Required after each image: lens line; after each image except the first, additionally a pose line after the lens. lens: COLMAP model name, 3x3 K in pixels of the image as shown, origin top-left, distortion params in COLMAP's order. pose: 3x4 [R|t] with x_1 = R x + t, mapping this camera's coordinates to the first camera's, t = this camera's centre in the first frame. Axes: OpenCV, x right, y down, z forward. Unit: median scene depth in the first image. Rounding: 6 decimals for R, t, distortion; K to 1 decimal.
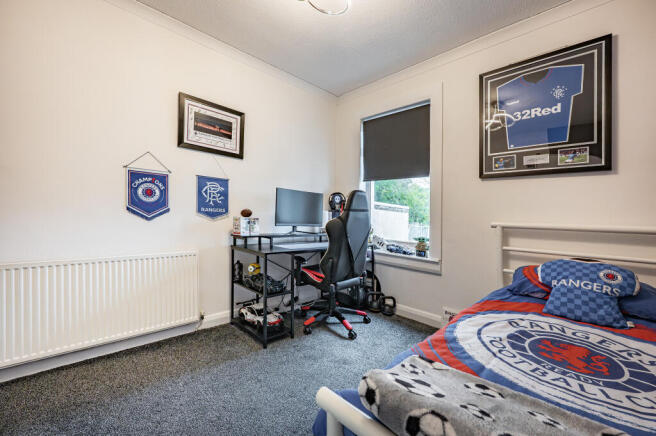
lens RADIAL K [[263.5, 0, 328.0], [0, 263.5, 218.0], [0, 0, 1]] dist [-0.000287, -0.000009]
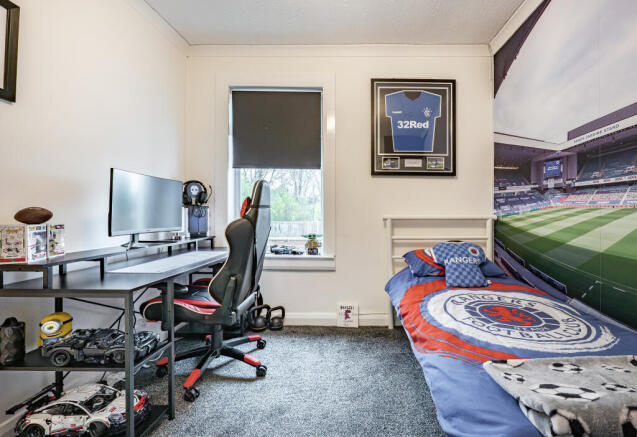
lens RADIAL K [[279.4, 0, 350.0], [0, 279.4, 208.6], [0, 0, 1]] dist [-0.000171, 0.000187]
pose [[0.708478, -0.022870, 0.705362, -0.299461], [0.025634, 0.999649, 0.006665, -0.023499], [-0.705267, 0.013359, 0.708816, 0.256684]]
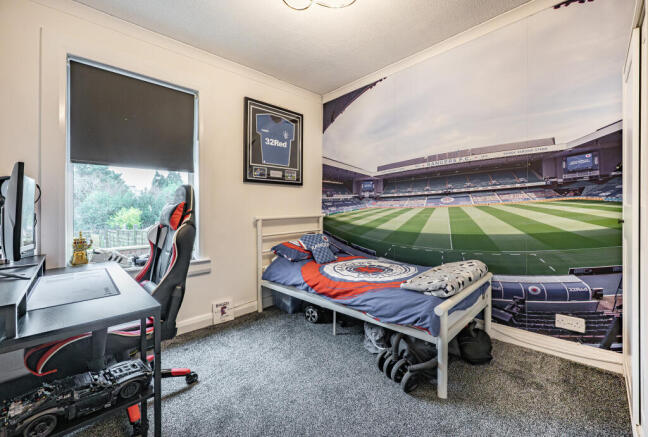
lens RADIAL K [[270.4, 0, 323.5], [0, 270.4, 214.1], [0, 0, 1]] dist [-0.000300, -0.000082]
pose [[0.009520, -0.049423, 0.998733, -0.690007], [0.031855, 0.998286, 0.049097, -0.050914], [-0.999447, 0.031347, 0.011078, 0.634548]]
